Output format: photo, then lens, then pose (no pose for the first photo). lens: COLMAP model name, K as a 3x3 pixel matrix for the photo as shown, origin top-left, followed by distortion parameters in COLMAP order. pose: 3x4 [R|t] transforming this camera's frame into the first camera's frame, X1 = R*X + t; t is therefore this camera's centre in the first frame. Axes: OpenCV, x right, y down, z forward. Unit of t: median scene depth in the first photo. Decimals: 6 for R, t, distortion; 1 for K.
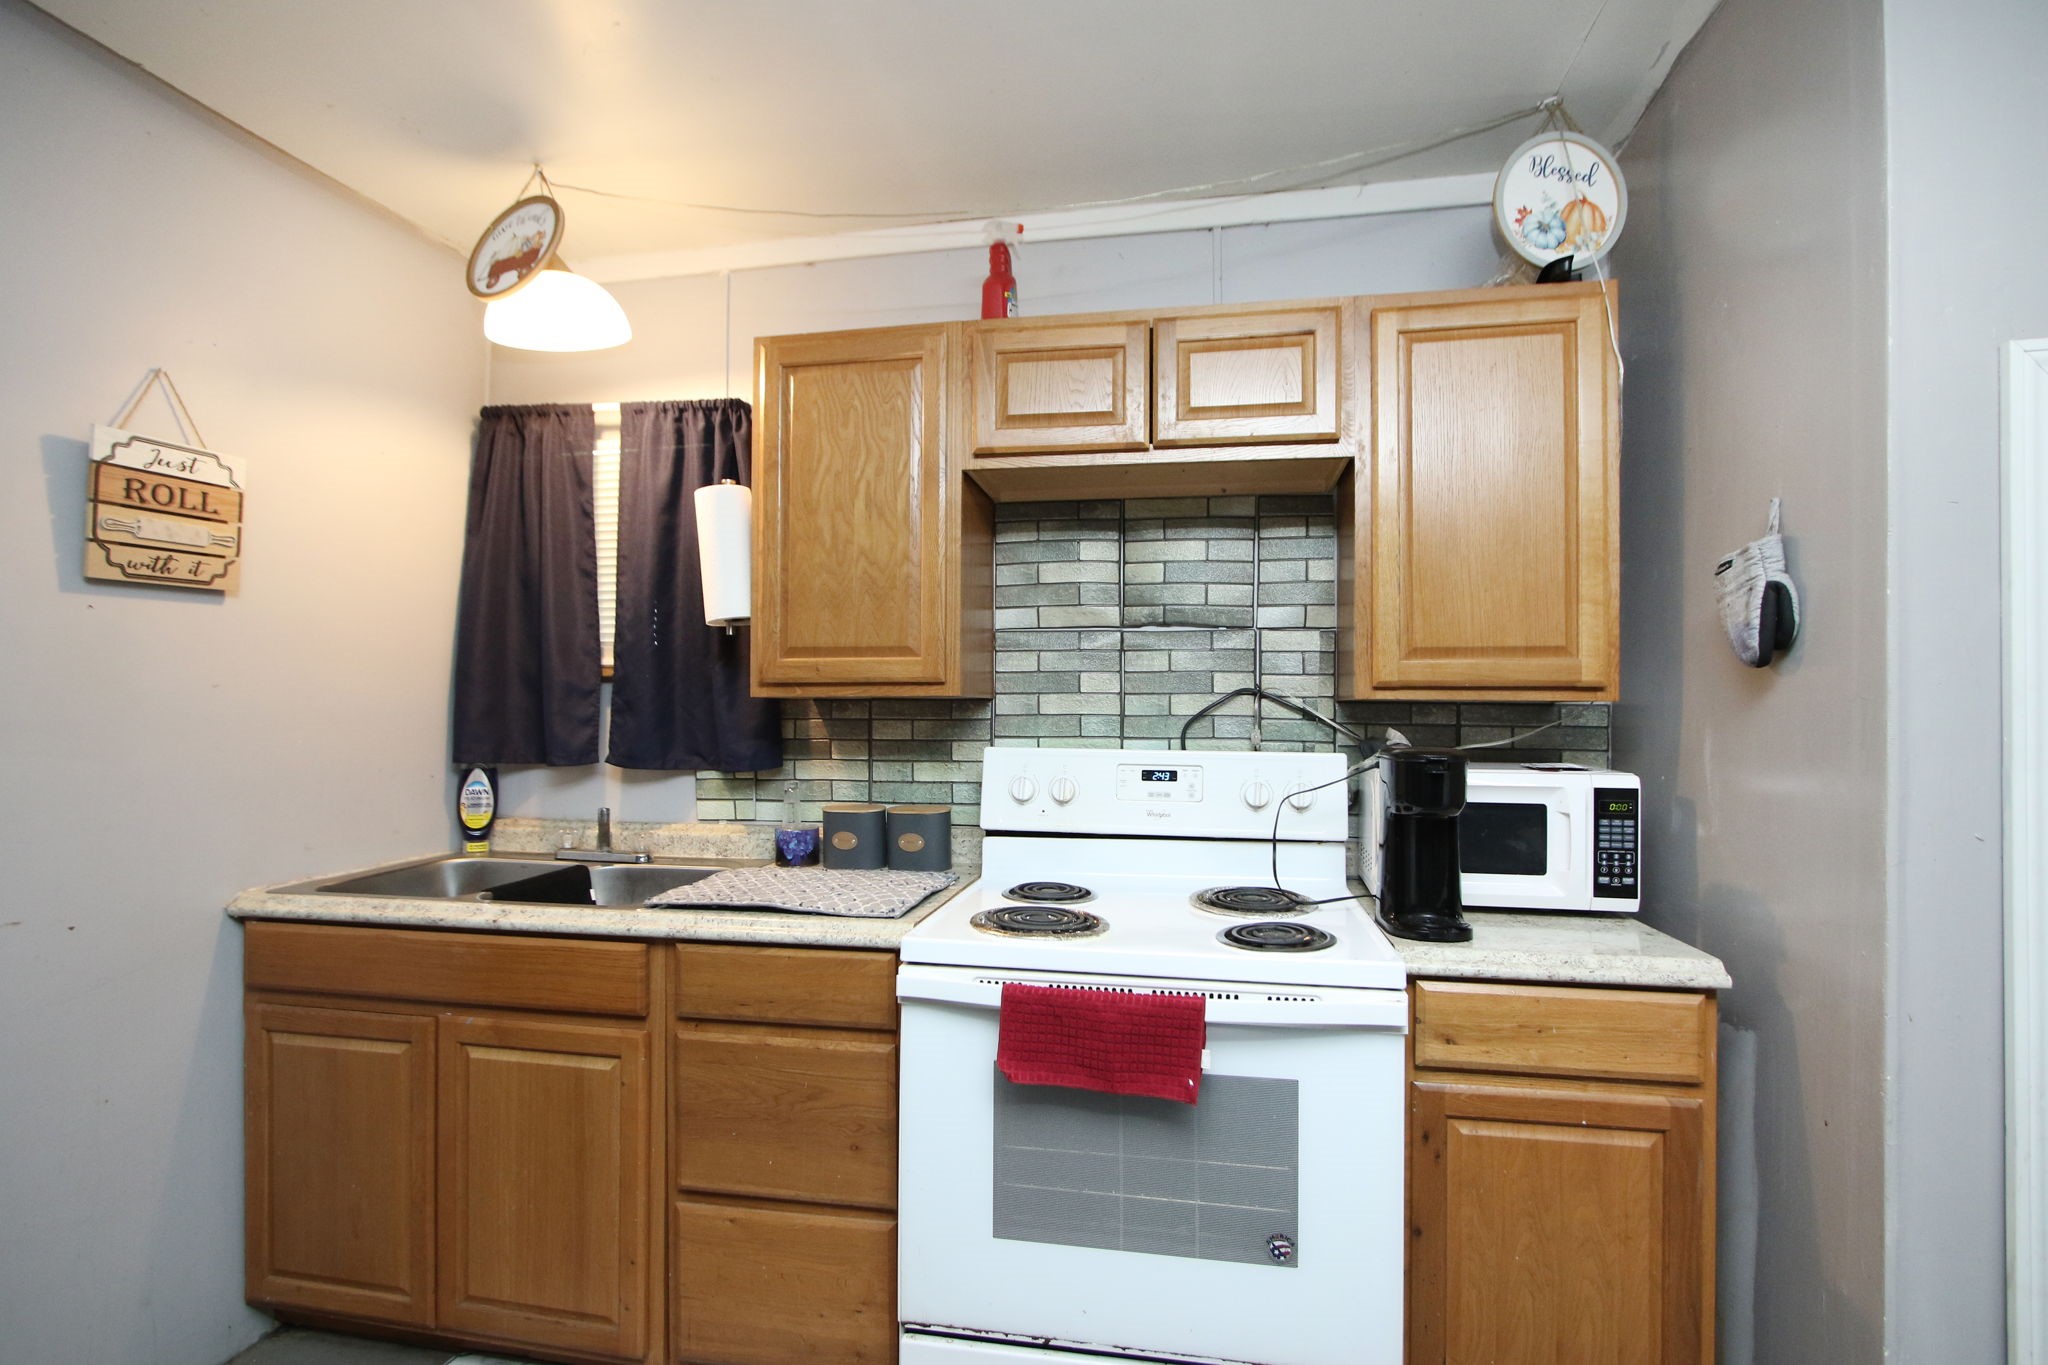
lens RADIAL K [[951.0, 0, 1033.4], [0, 951.0, 703.5], [0, 0, 1]] dist [-0.017463, 0.001736]
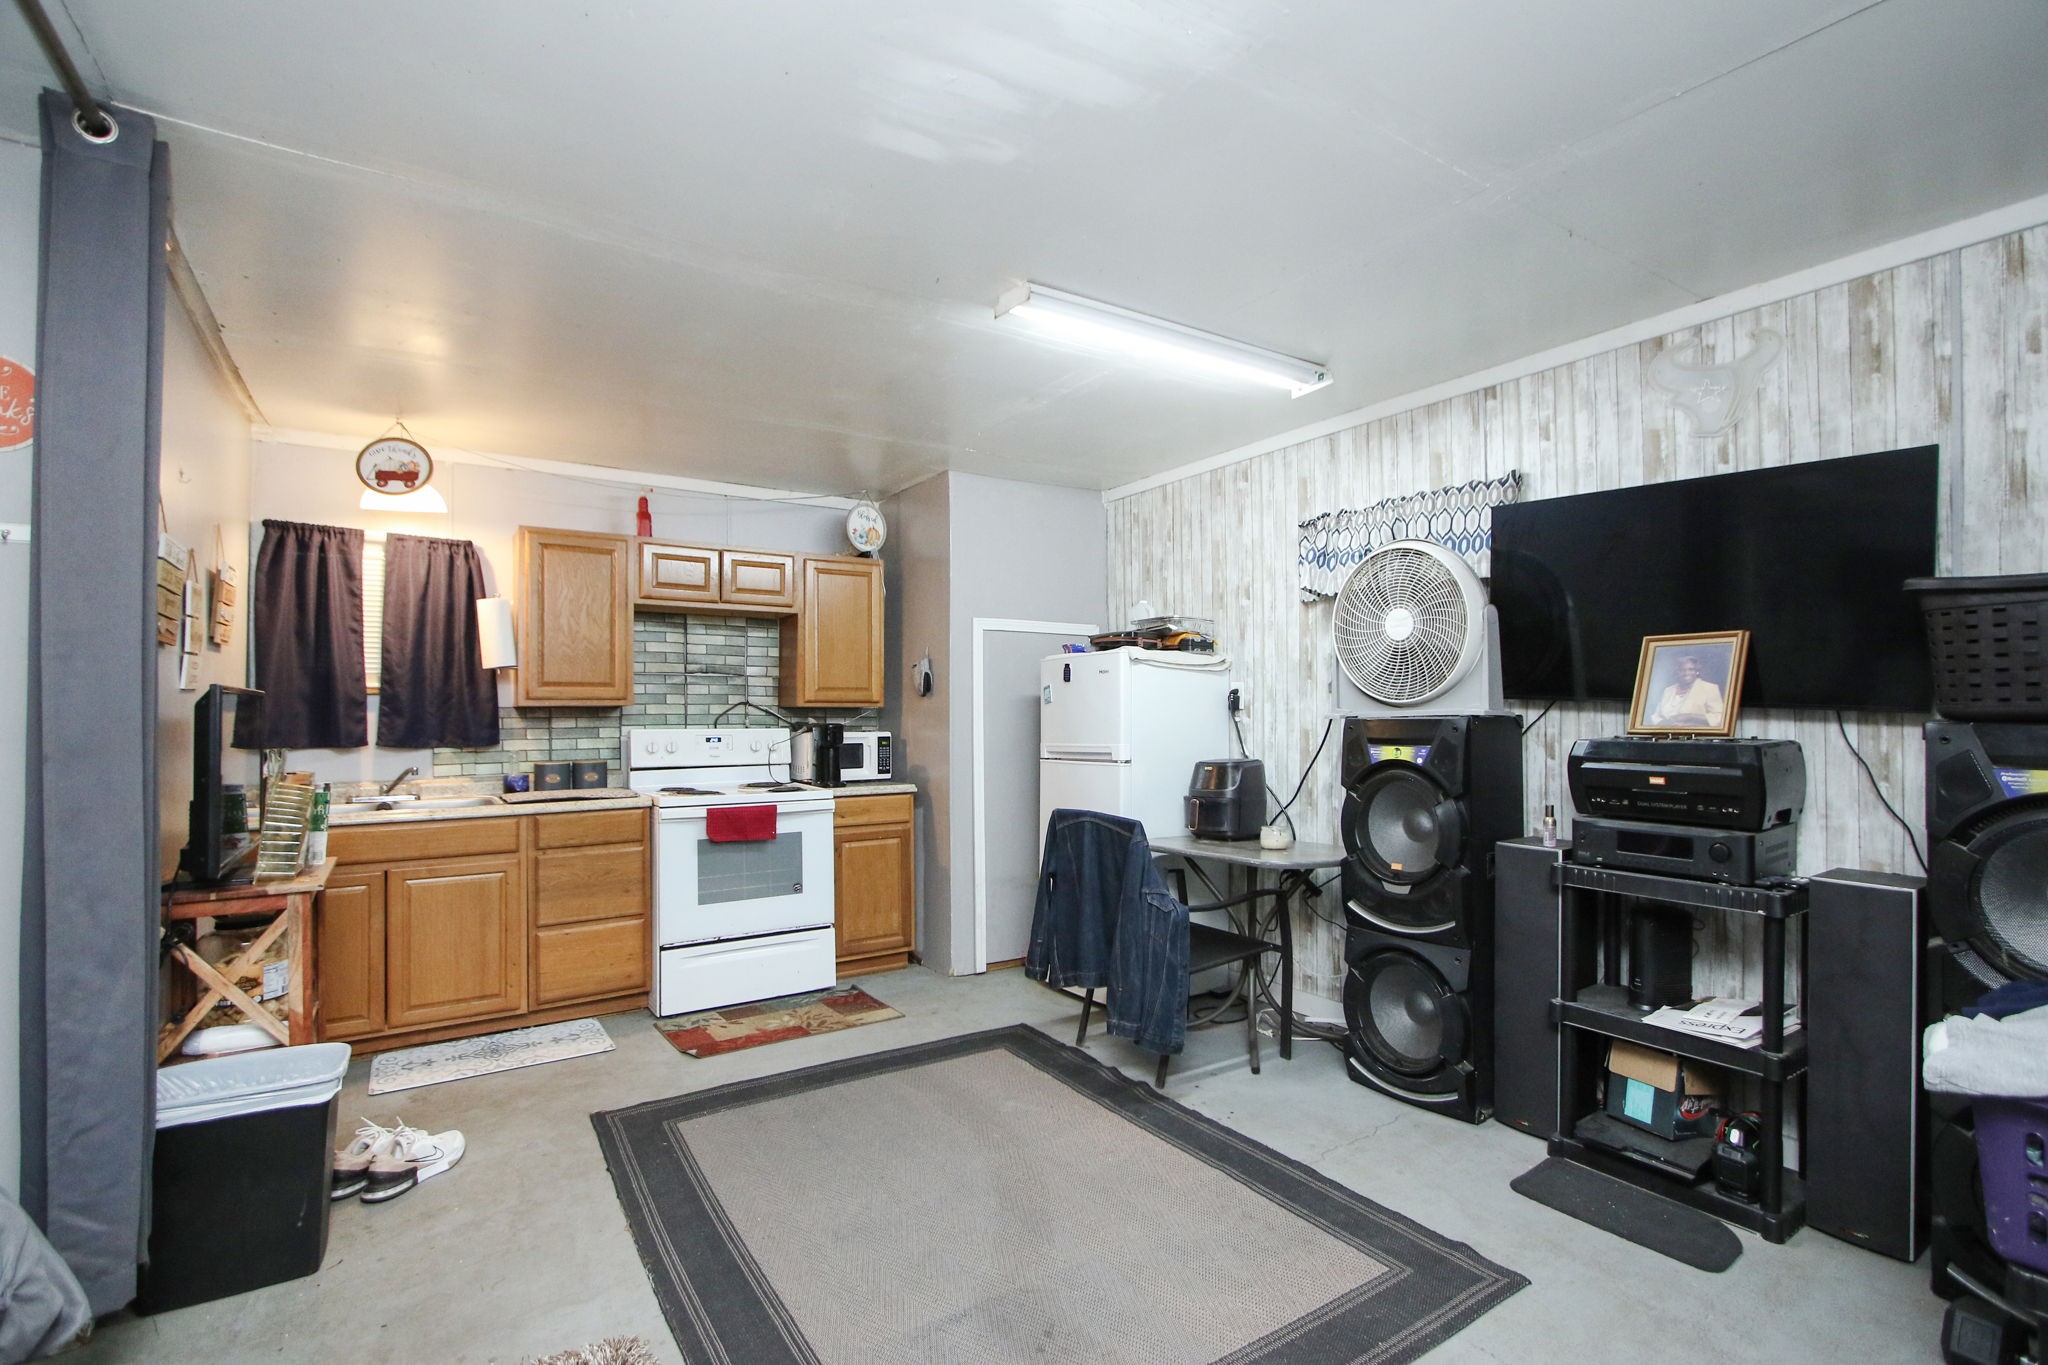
lens RADIAL K [[951.0, 0, 1028.5], [0, 951.0, 695.2], [0, 0, 1]] dist [-0.017463, 0.001736]
pose [[0.721510, 0.007682, 0.692361, -0.940214], [0.005920, 0.999833, -0.017263, 0.012313], [-0.692379, 0.016554, 0.721344, -1.228131]]
